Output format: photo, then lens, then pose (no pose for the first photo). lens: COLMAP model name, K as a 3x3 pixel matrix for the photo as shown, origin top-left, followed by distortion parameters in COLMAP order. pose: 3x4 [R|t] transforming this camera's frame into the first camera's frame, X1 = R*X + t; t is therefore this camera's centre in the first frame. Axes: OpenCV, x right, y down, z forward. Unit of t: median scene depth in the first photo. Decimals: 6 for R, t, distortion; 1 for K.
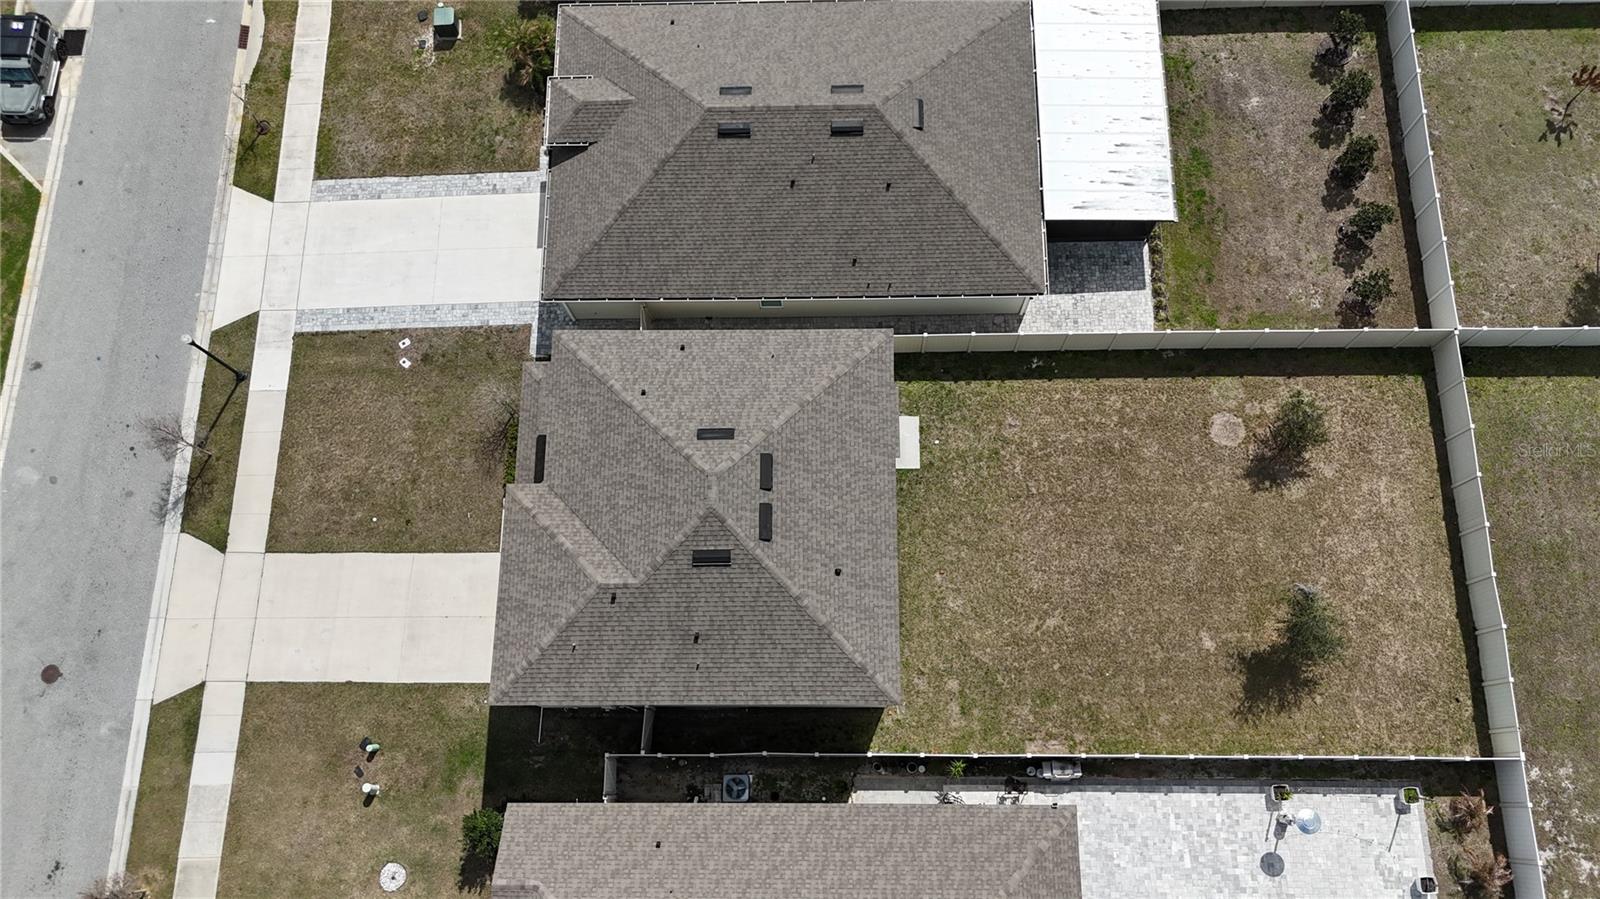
lens RADIAL K [[1187.7, 0, 807.1], [0, 1187.7, 455.1], [0, 0, 1]] dist [0.053784, -0.036091]
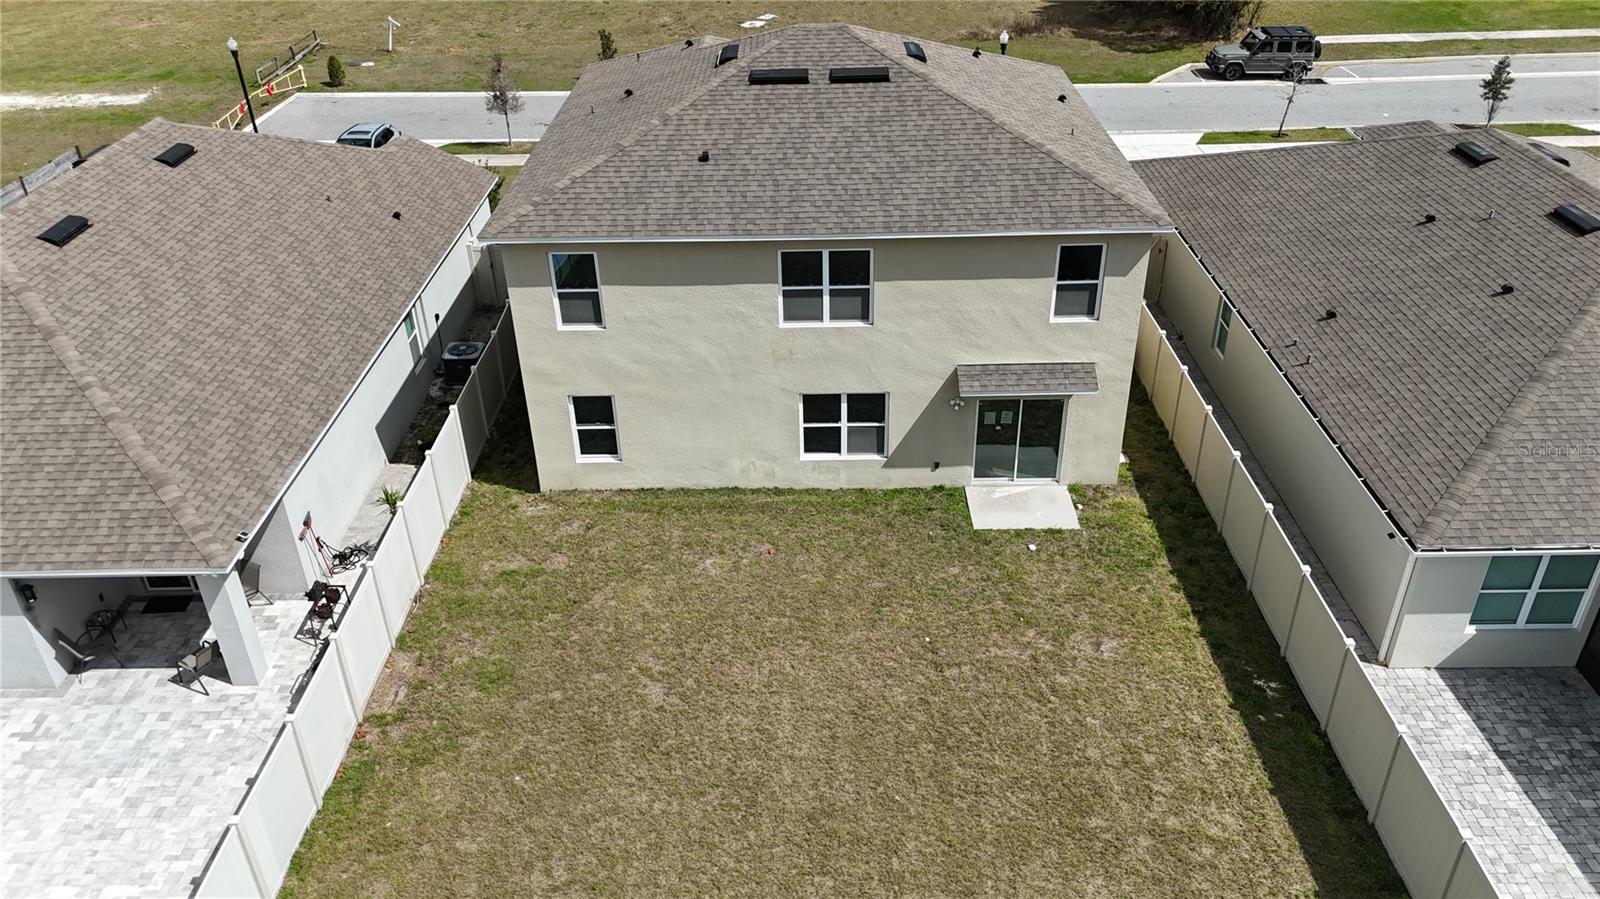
lens RADIAL K [[1187.7, 0, 802.2], [0, 1187.7, 448.9], [0, 0, 1]] dist [0.053784, -0.036091]
pose [[0.000309, 0.544428, -0.838807, 0.519091], [-0.956483, 0.244913, 0.158609, -0.007538], [0.291786, 0.802256, 0.520812, 0.685472]]
